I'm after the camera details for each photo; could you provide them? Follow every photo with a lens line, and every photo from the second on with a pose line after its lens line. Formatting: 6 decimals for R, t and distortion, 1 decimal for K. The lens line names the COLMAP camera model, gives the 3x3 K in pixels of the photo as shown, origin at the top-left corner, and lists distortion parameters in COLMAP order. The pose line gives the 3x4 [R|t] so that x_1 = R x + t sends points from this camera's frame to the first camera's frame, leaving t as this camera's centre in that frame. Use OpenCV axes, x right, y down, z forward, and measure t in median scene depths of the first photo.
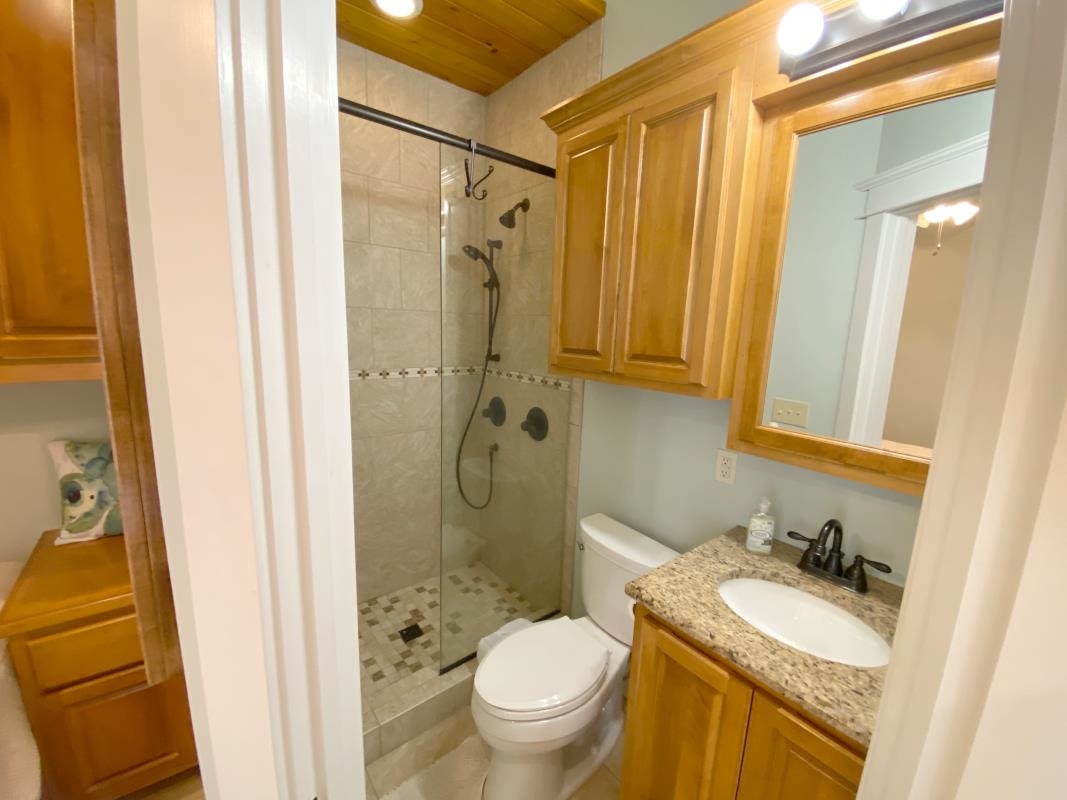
lens RADIAL K [[432.8, 0, 533.5], [0, 432.8, 400.0], [0, 0, 1]] dist [0.013396, -0.015524]
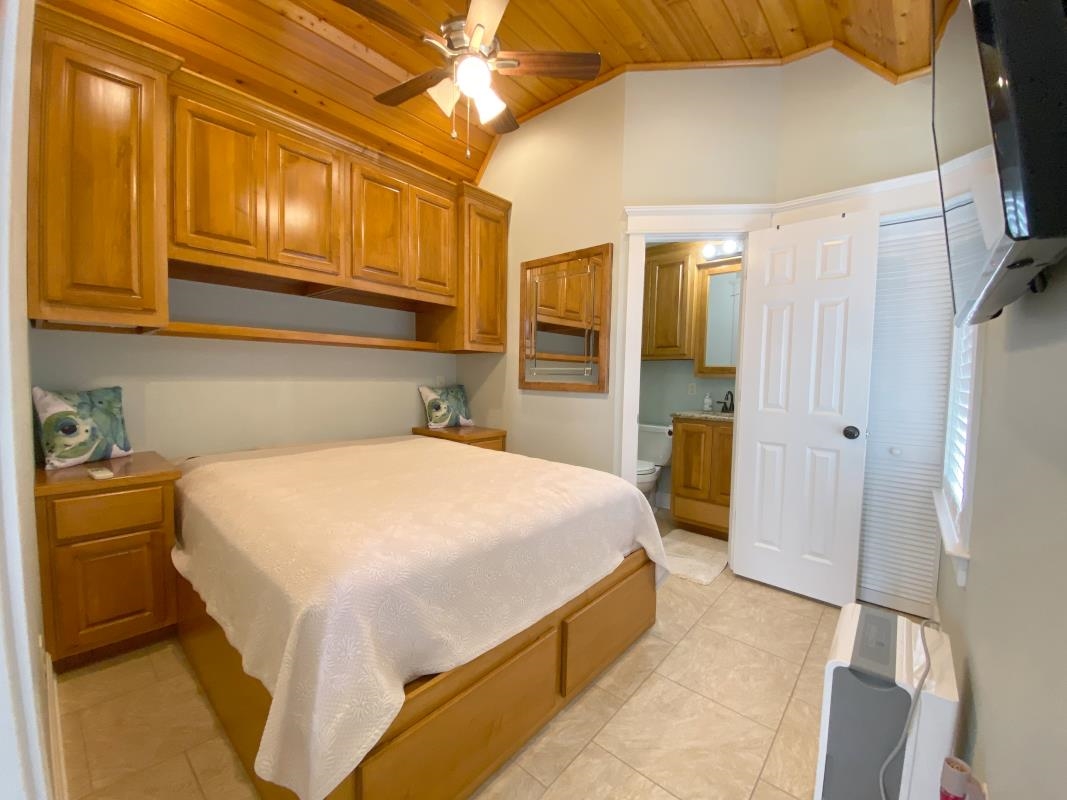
lens RADIAL K [[410.3, 0, 533.5], [0, 410.3, 400.0], [0, 0, 1]] dist [0.000339, -0.012233]
pose [[0.988378, -0.027796, 0.149451, -1.066816], [0.043828, 0.993498, -0.105078, 0.534425], [-0.145558, 0.110407, 0.983170, -1.569279]]
